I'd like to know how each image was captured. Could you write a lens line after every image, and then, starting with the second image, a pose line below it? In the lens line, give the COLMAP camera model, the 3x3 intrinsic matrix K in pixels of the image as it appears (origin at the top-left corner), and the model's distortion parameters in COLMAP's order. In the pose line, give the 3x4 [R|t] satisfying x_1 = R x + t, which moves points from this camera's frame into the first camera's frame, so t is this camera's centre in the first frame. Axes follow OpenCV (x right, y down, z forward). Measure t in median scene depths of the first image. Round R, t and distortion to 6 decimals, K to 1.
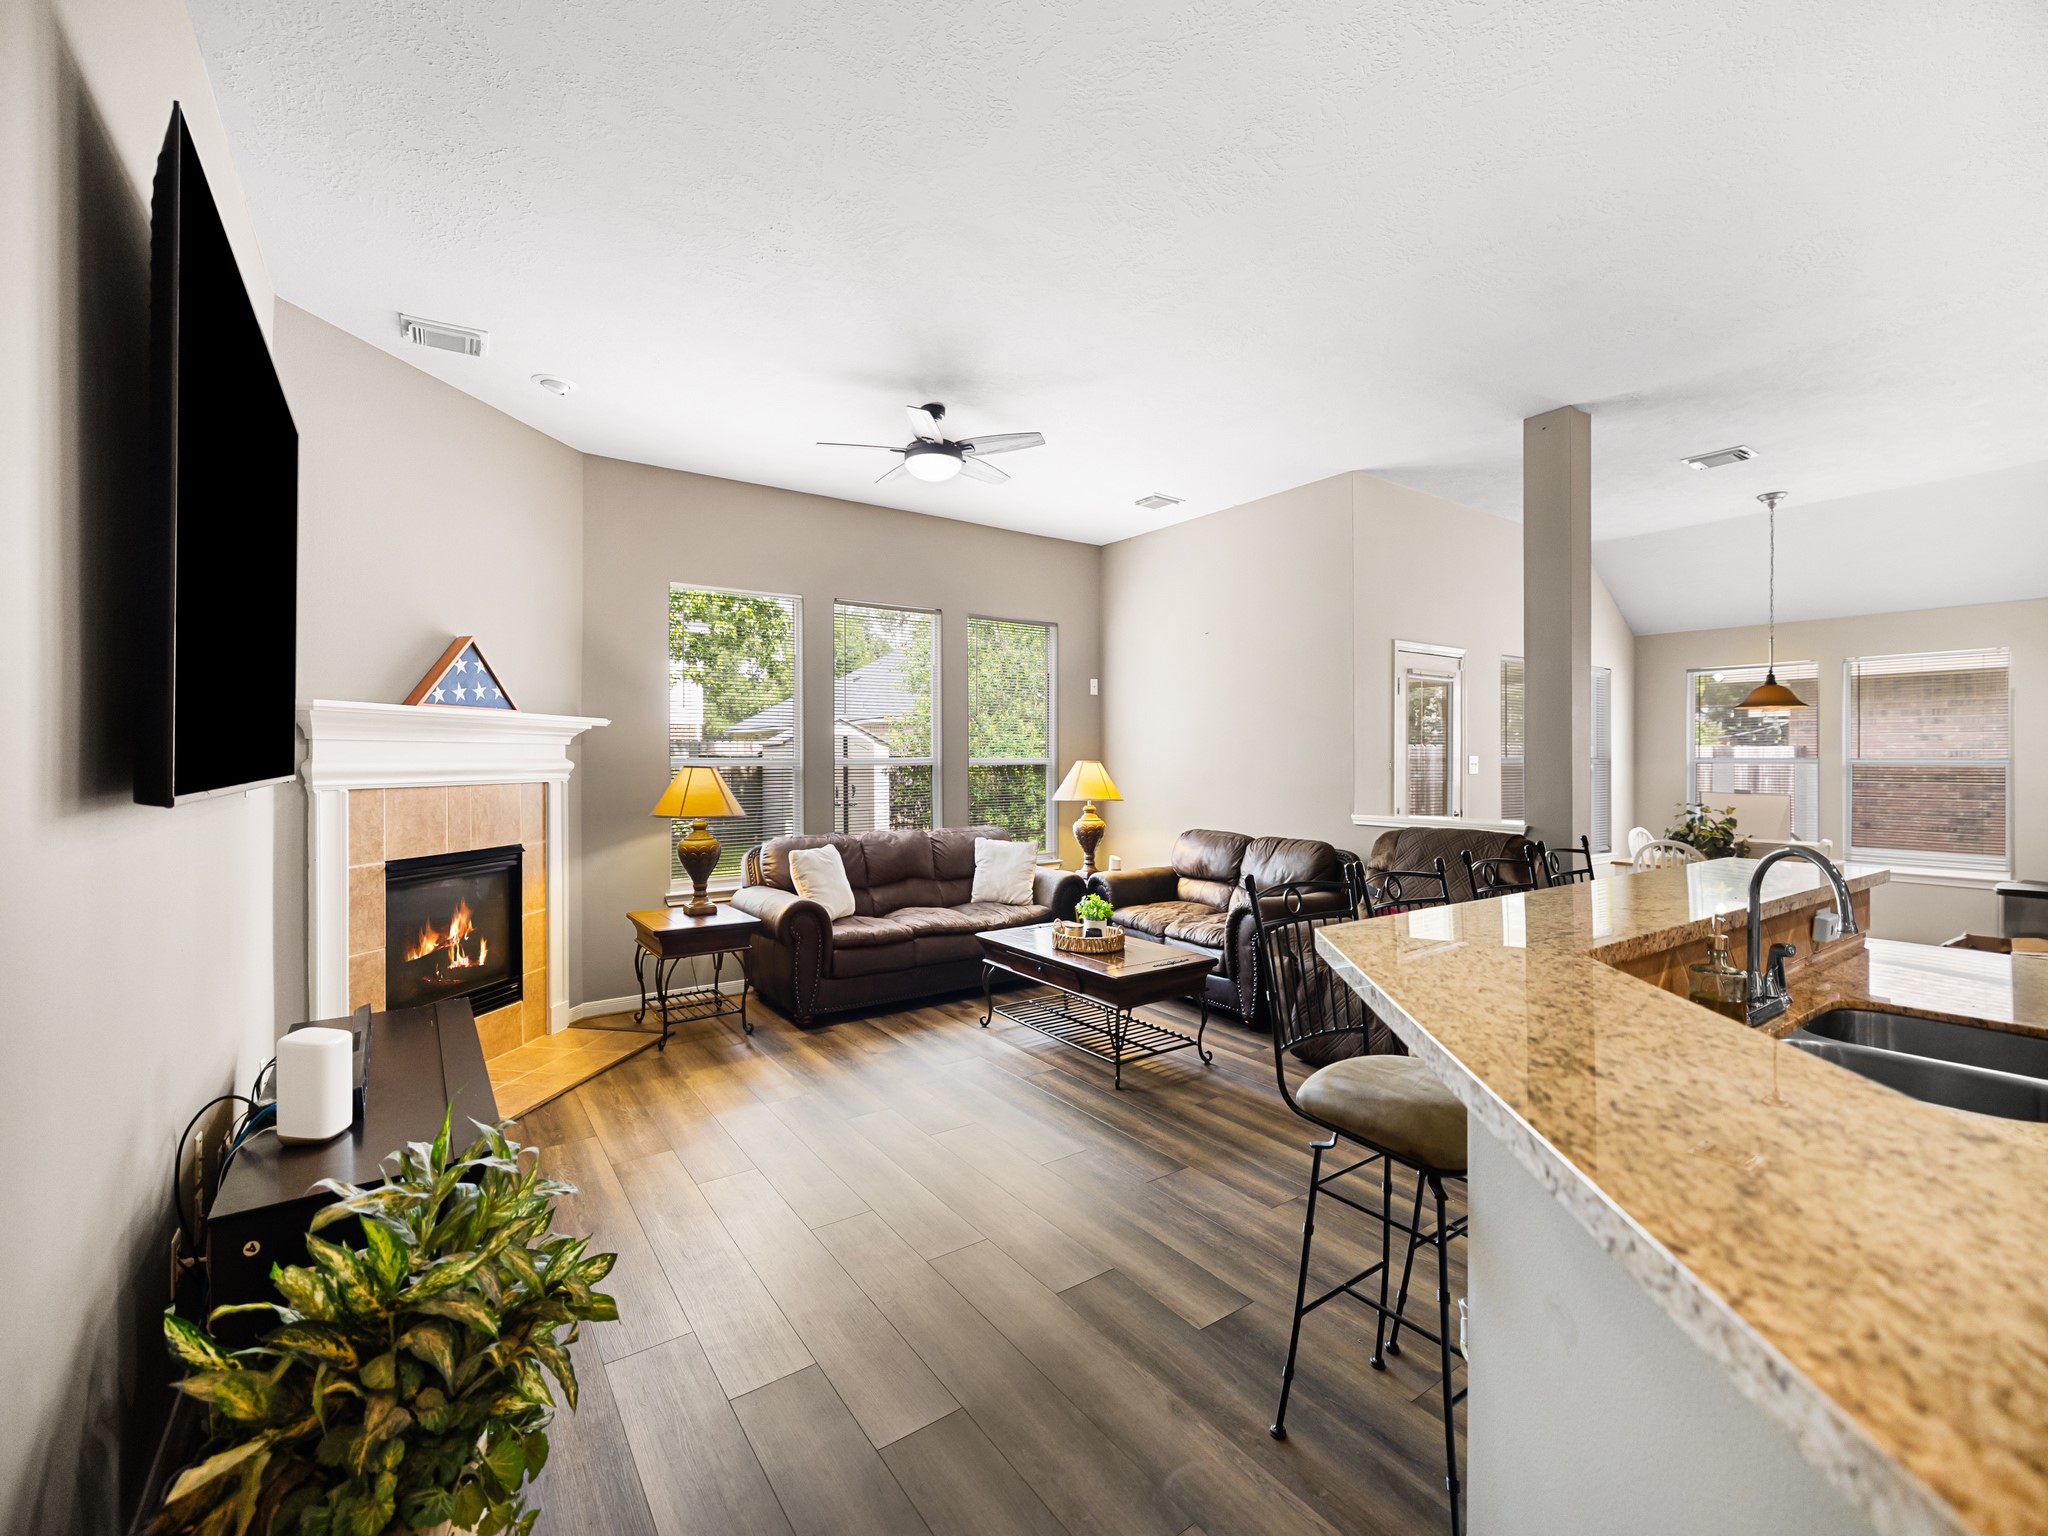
lens RADIAL K [[866.9, 0, 1004.4], [0, 866.9, 755.5], [0, 0, 1]] dist [0.000491, -0.001480]
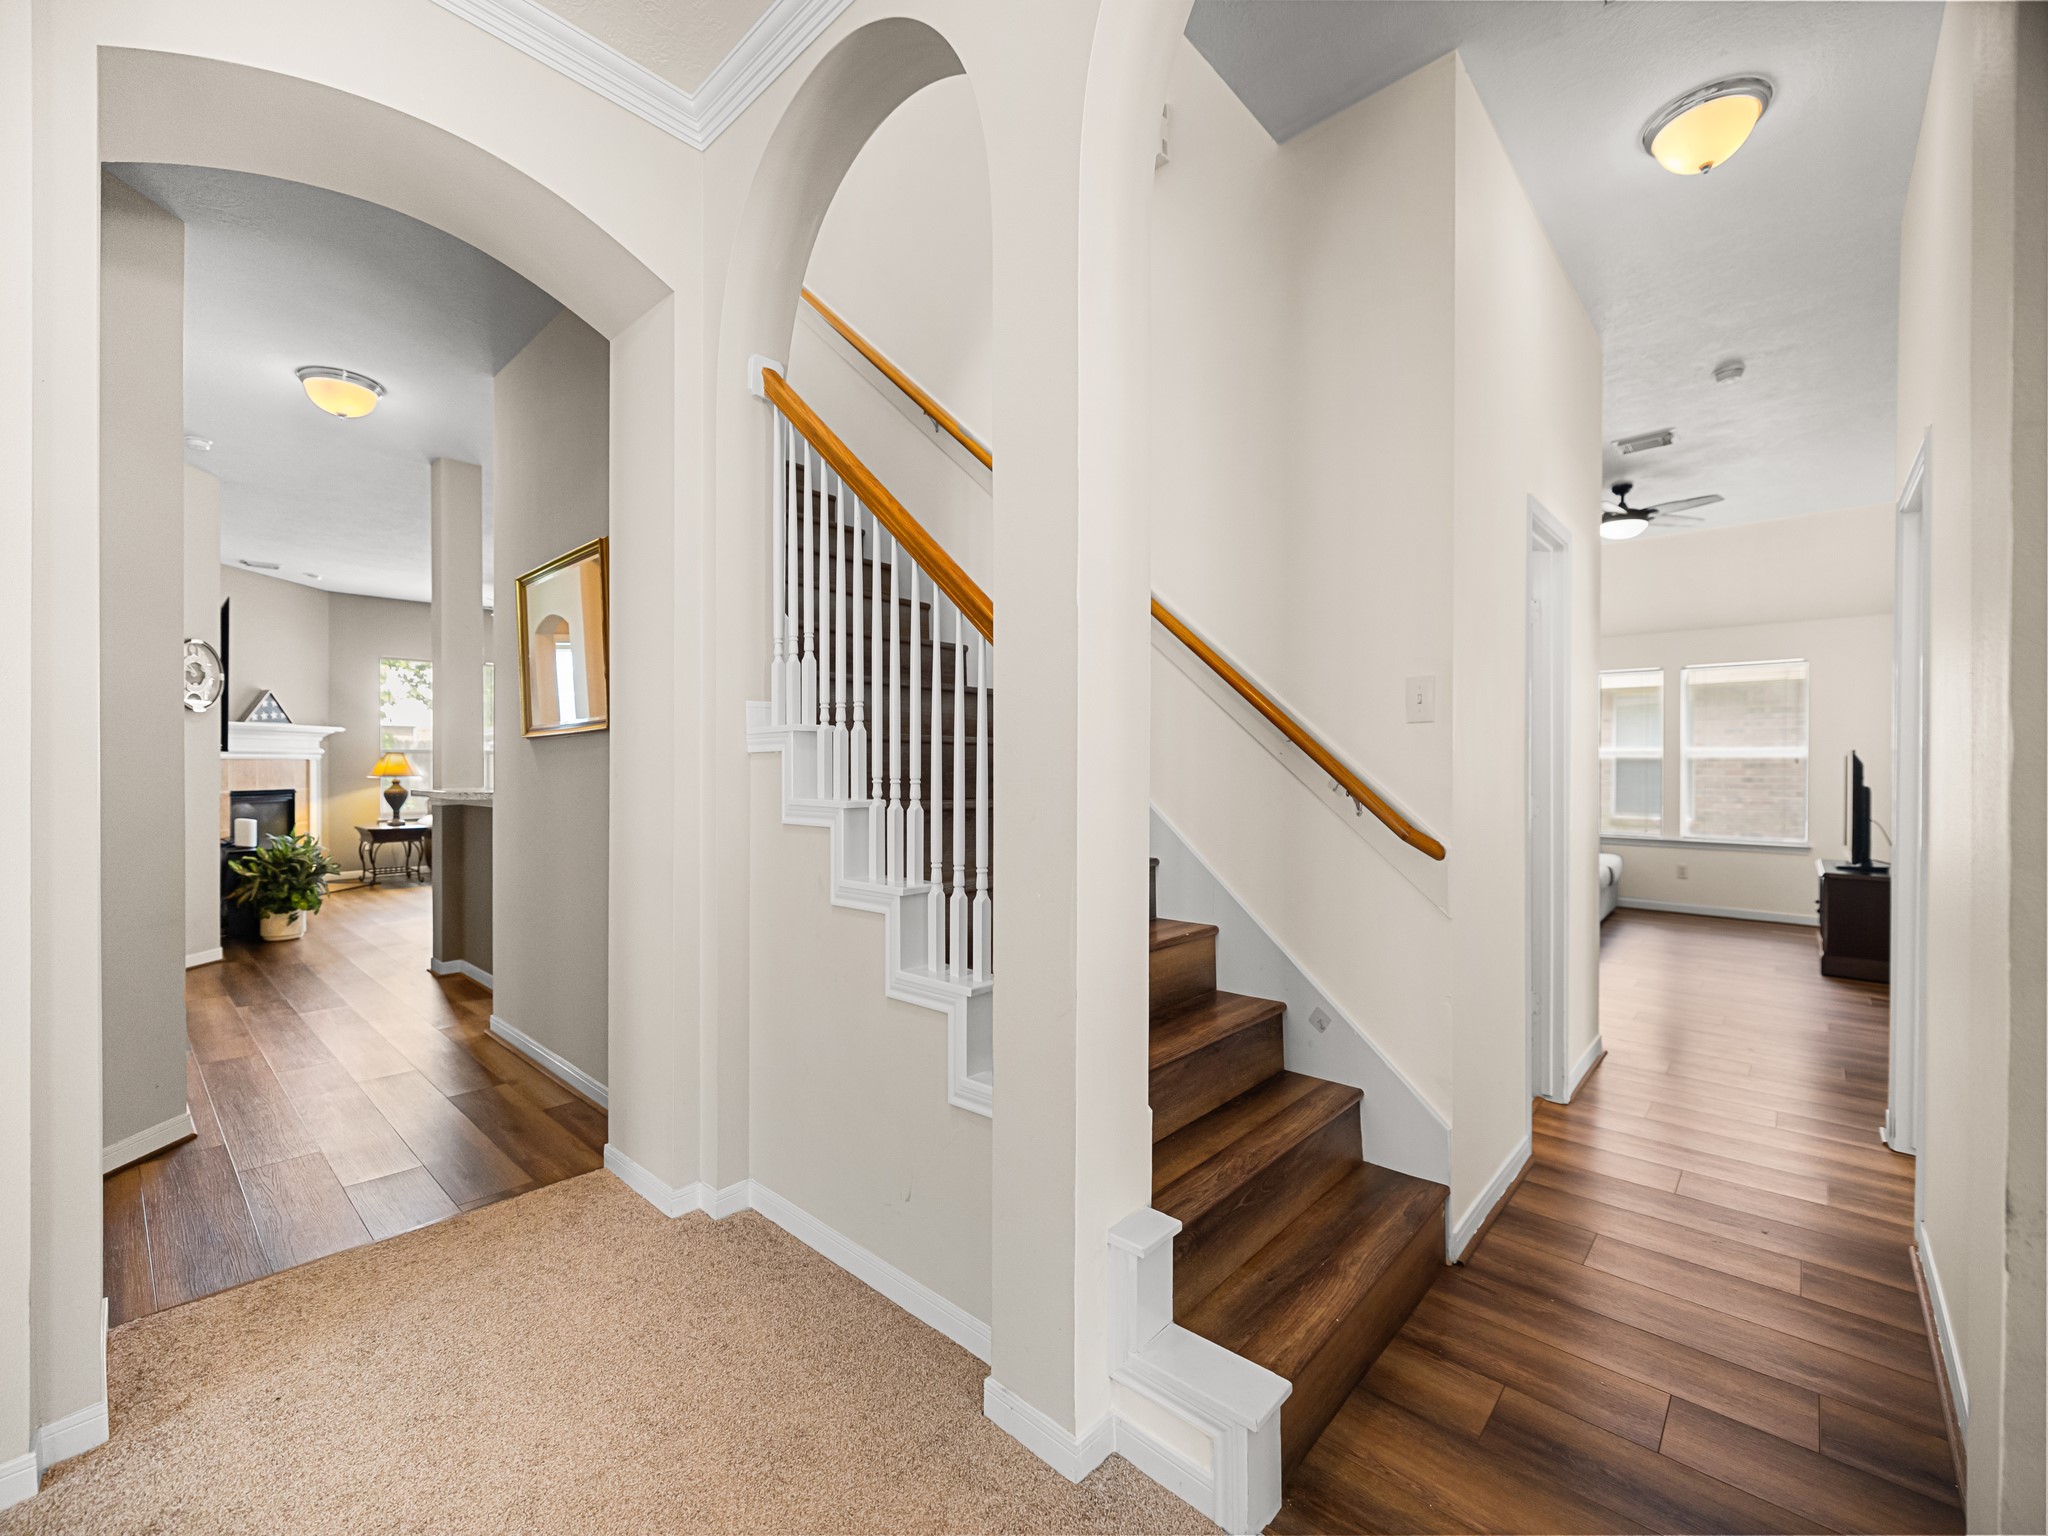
lens RADIAL K [[866.9, 0, 1013.7], [0, 866.9, 766.3], [0, 0, 1]] dist [0.000491, -0.001480]
pose [[0.975831, 0.002381, 0.218515, 0.738864], [-0.004217, 0.999960, 0.007936, 0.029135], [-0.218487, -0.008666, 0.975801, -1.549570]]
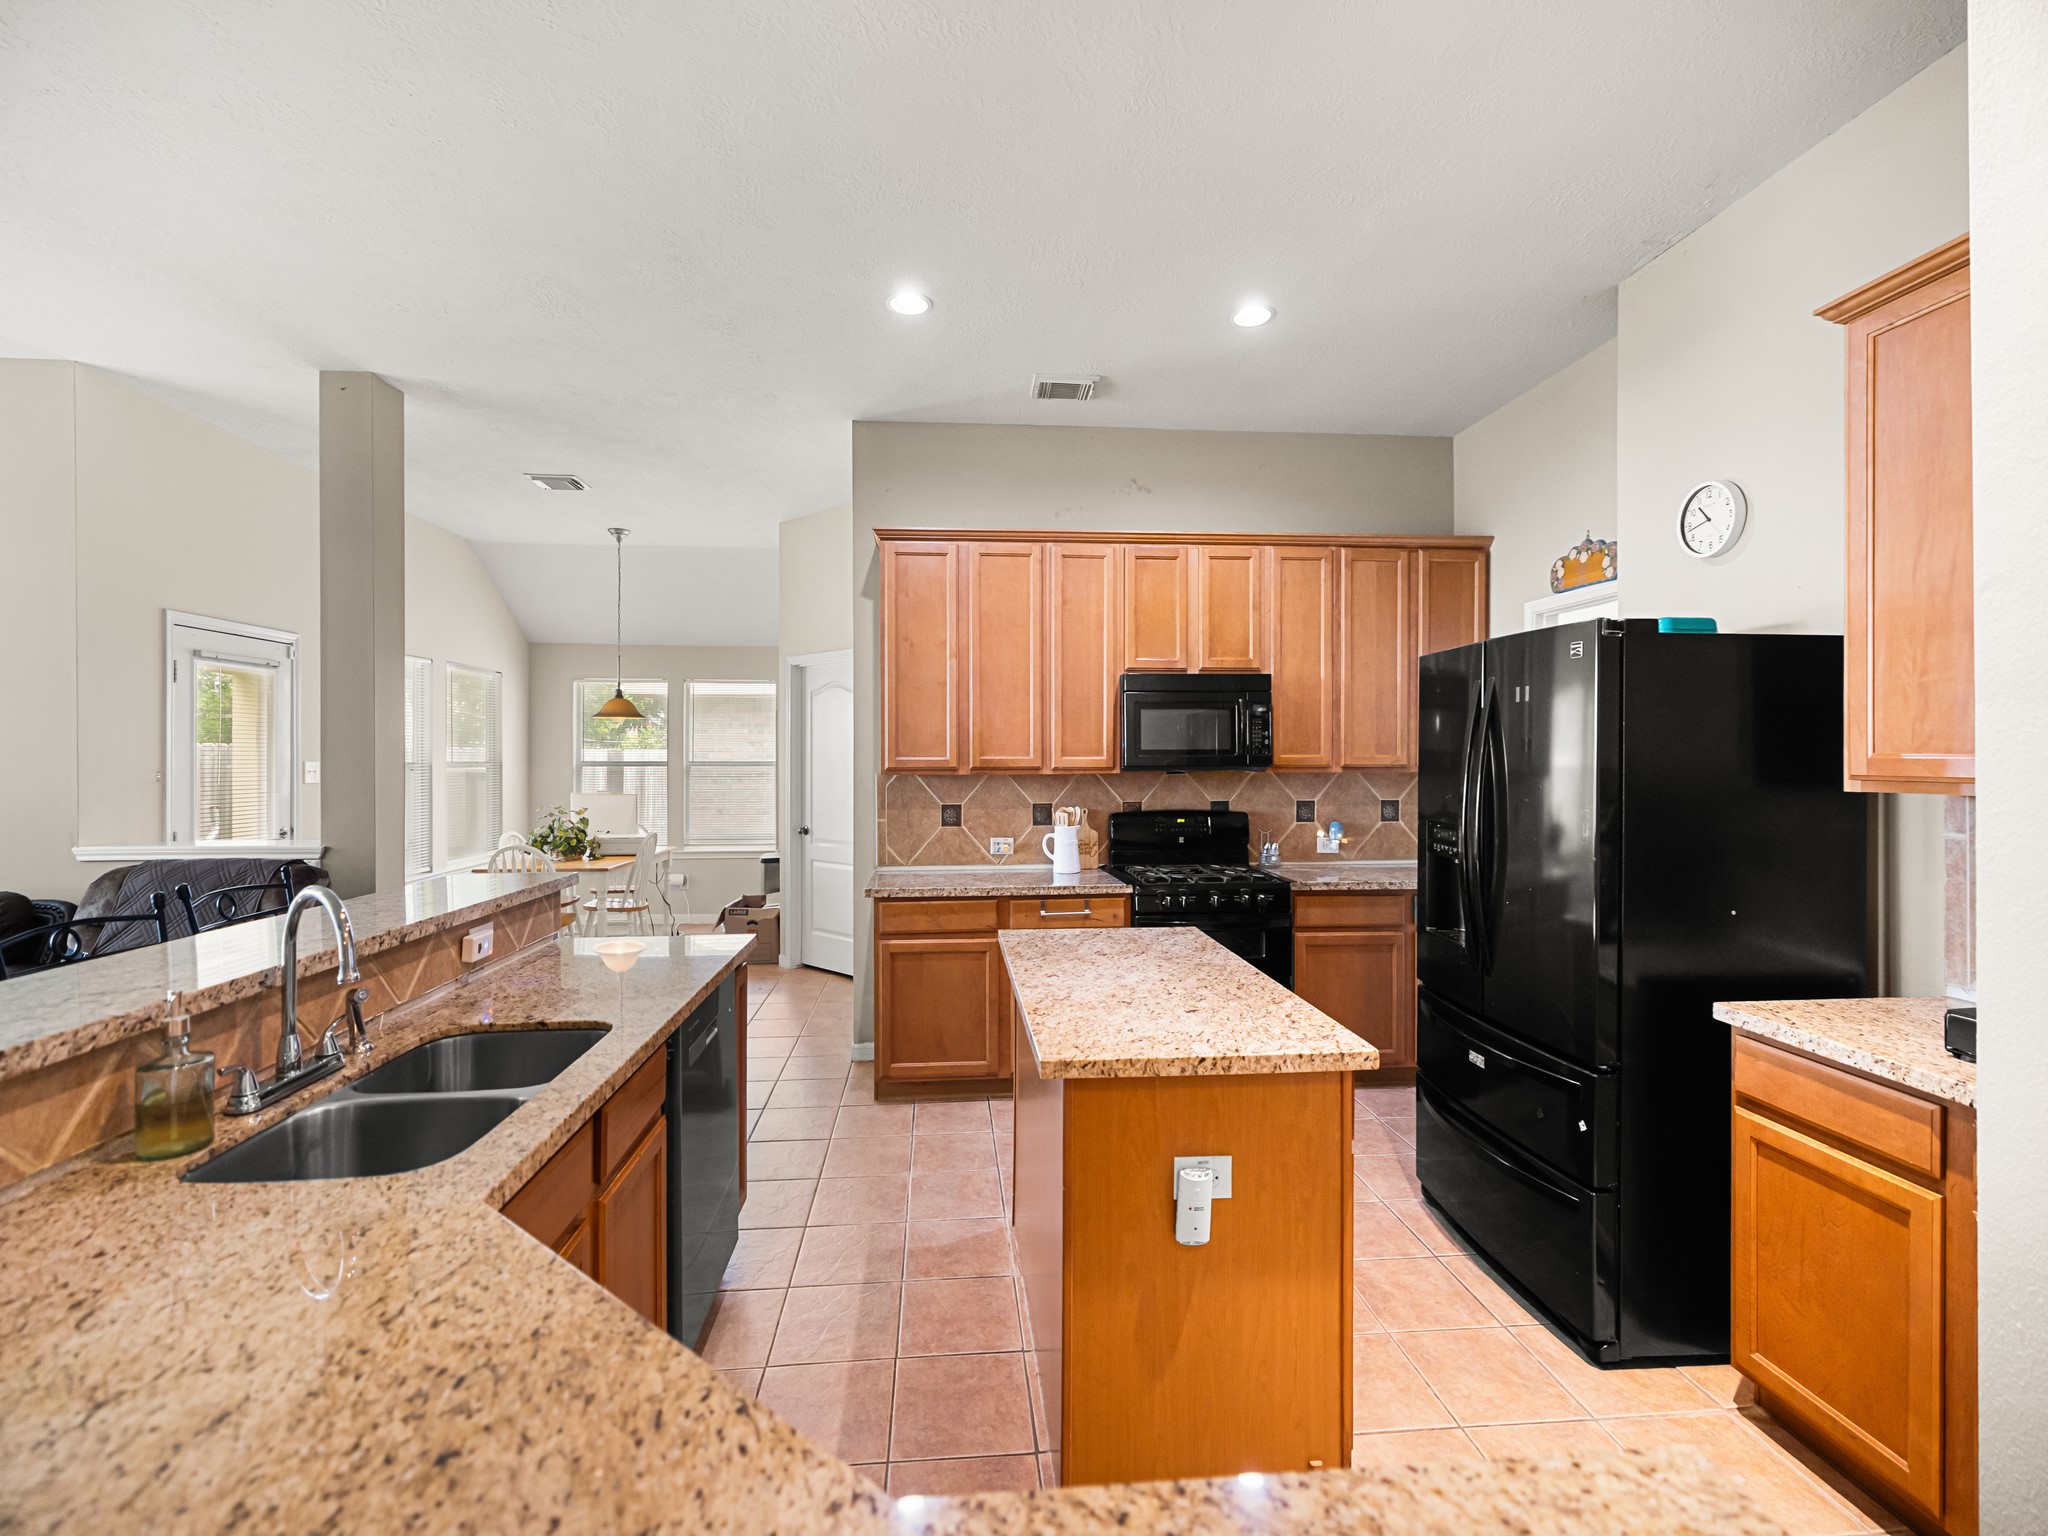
lens RADIAL K [[866.9, 0, 1019.5], [0, 866.9, 754.2], [0, 0, 1]] dist [0.000491, -0.001480]
pose [[0.496700, 0.000961, 0.867922, 0.159209], [-0.004500, 0.999989, 0.001468, -0.011737], [-0.867911, -0.004634, 0.496698, -0.018803]]
